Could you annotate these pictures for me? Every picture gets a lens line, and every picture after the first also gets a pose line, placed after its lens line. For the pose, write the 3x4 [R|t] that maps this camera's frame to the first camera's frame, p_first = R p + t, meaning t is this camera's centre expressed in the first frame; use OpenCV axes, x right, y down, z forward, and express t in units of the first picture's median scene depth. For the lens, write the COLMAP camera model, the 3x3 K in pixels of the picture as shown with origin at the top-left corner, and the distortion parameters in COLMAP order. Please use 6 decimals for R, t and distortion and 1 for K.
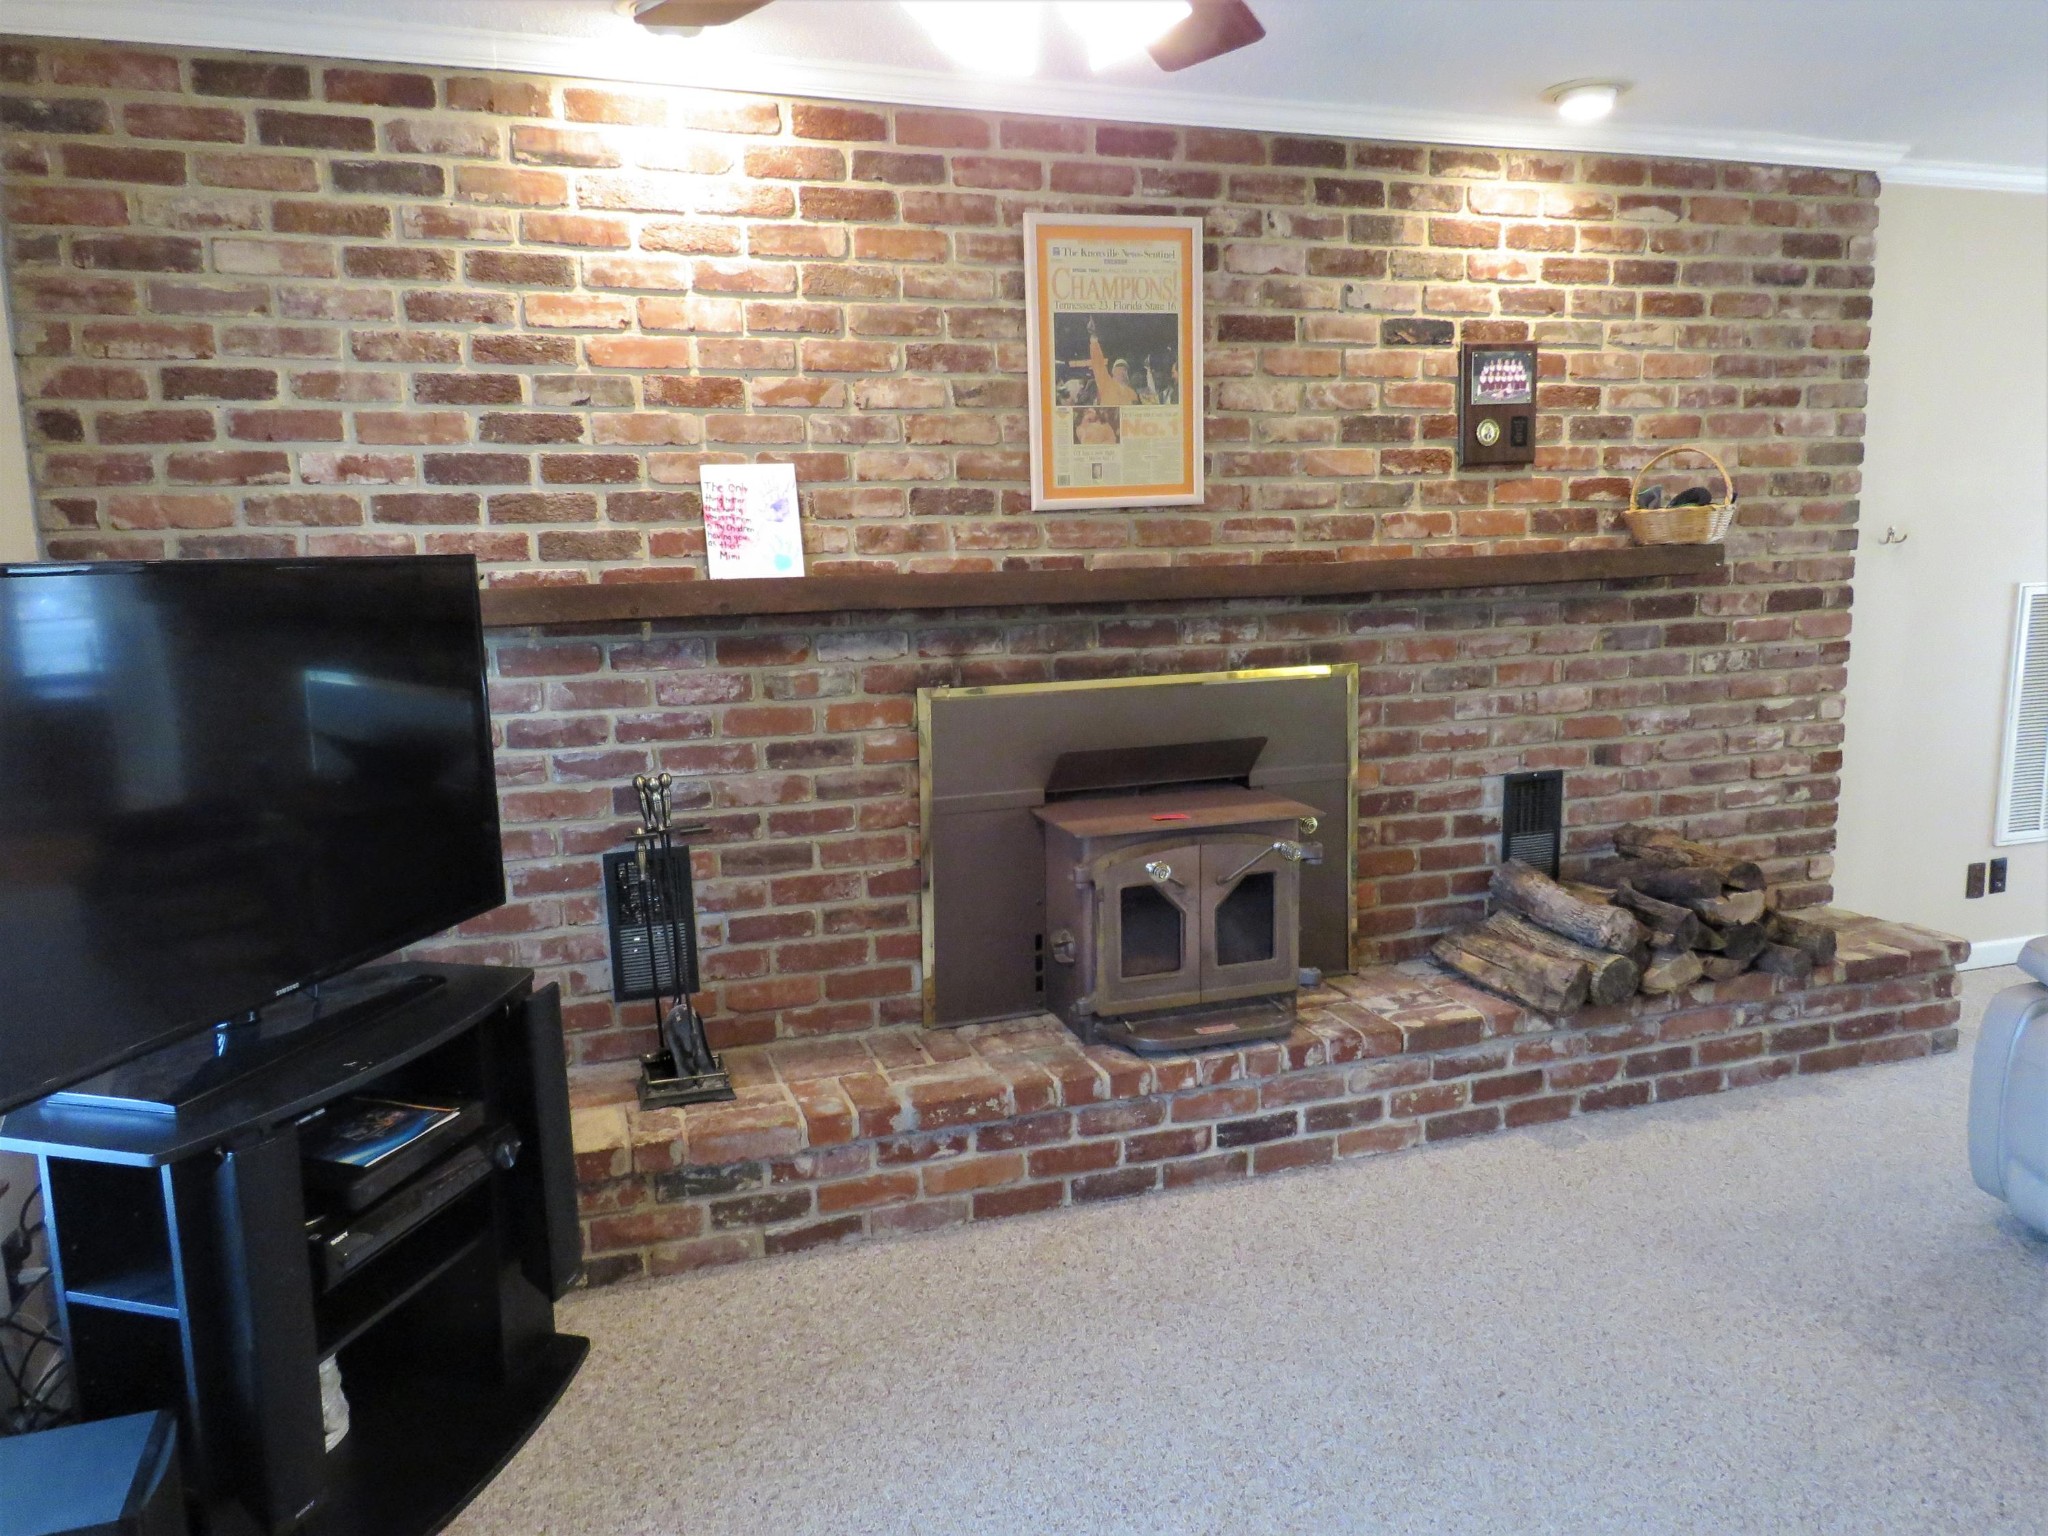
lens RADIAL K [[1395.3, 0, 1046.3], [0, 1395.3, 775.0], [0, 0, 1]] dist [0.028009, -0.017795]
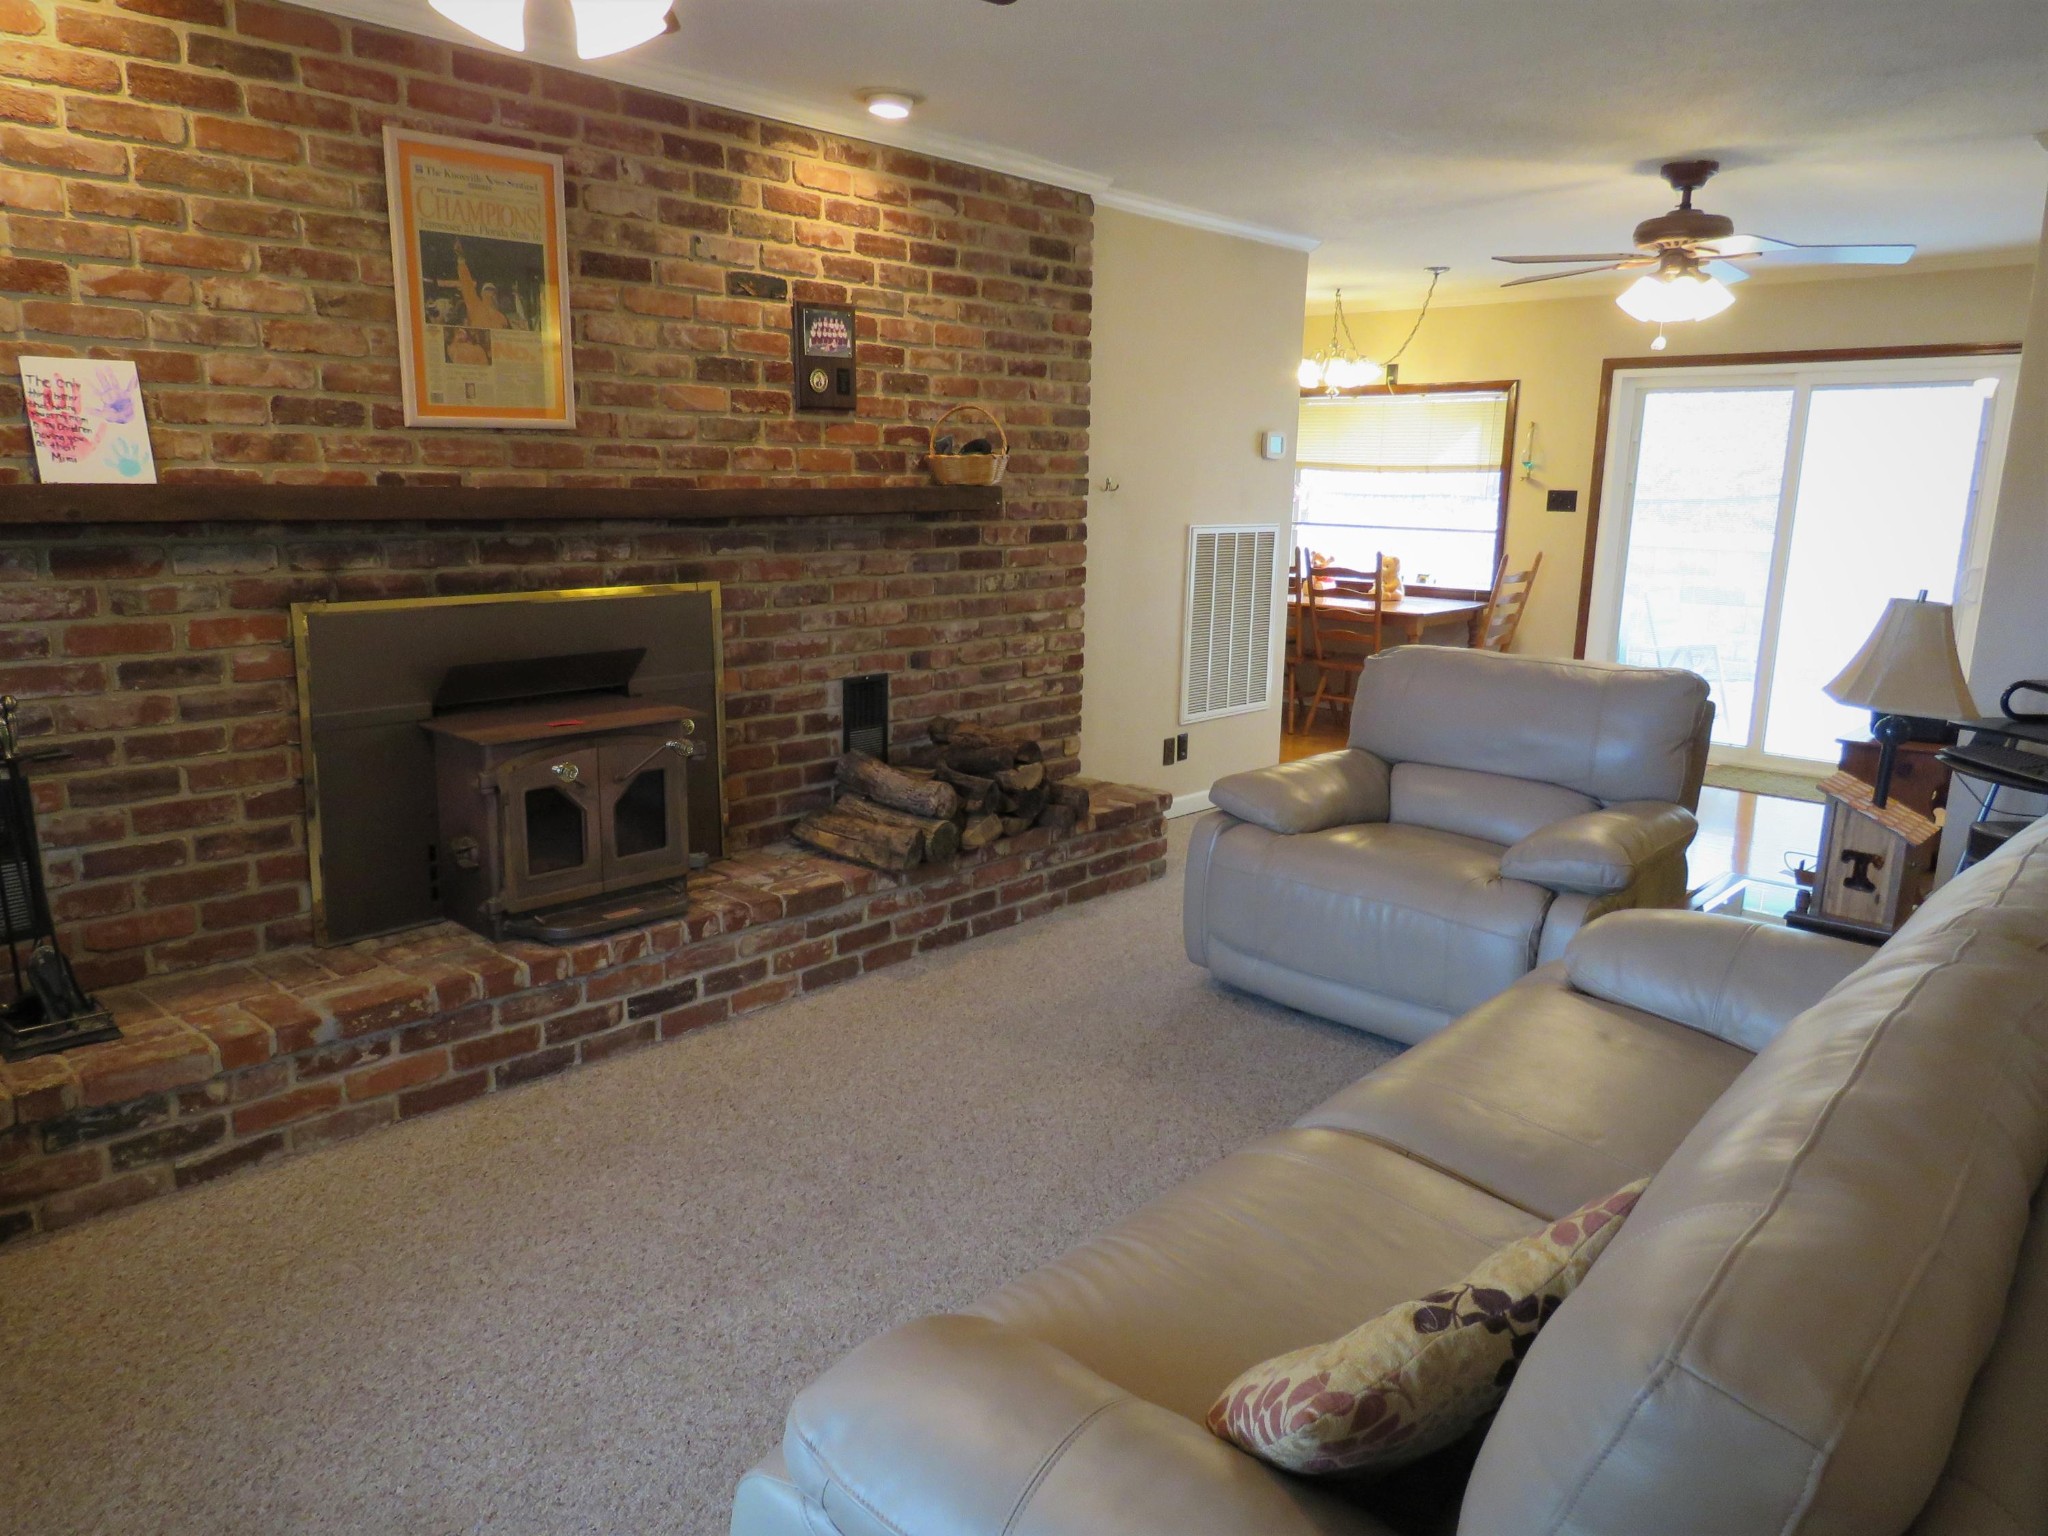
lens RADIAL K [[1395.3, 0, 1028.7], [0, 1395.3, 765.5], [0, 0, 1]] dist [0.028009, -0.017795]
pose [[0.874797, -0.059314, 0.480845, -0.116309], [0.037416, 0.997784, 0.055010, 0.016036], [-0.483043, -0.030131, 0.875078, -0.110676]]
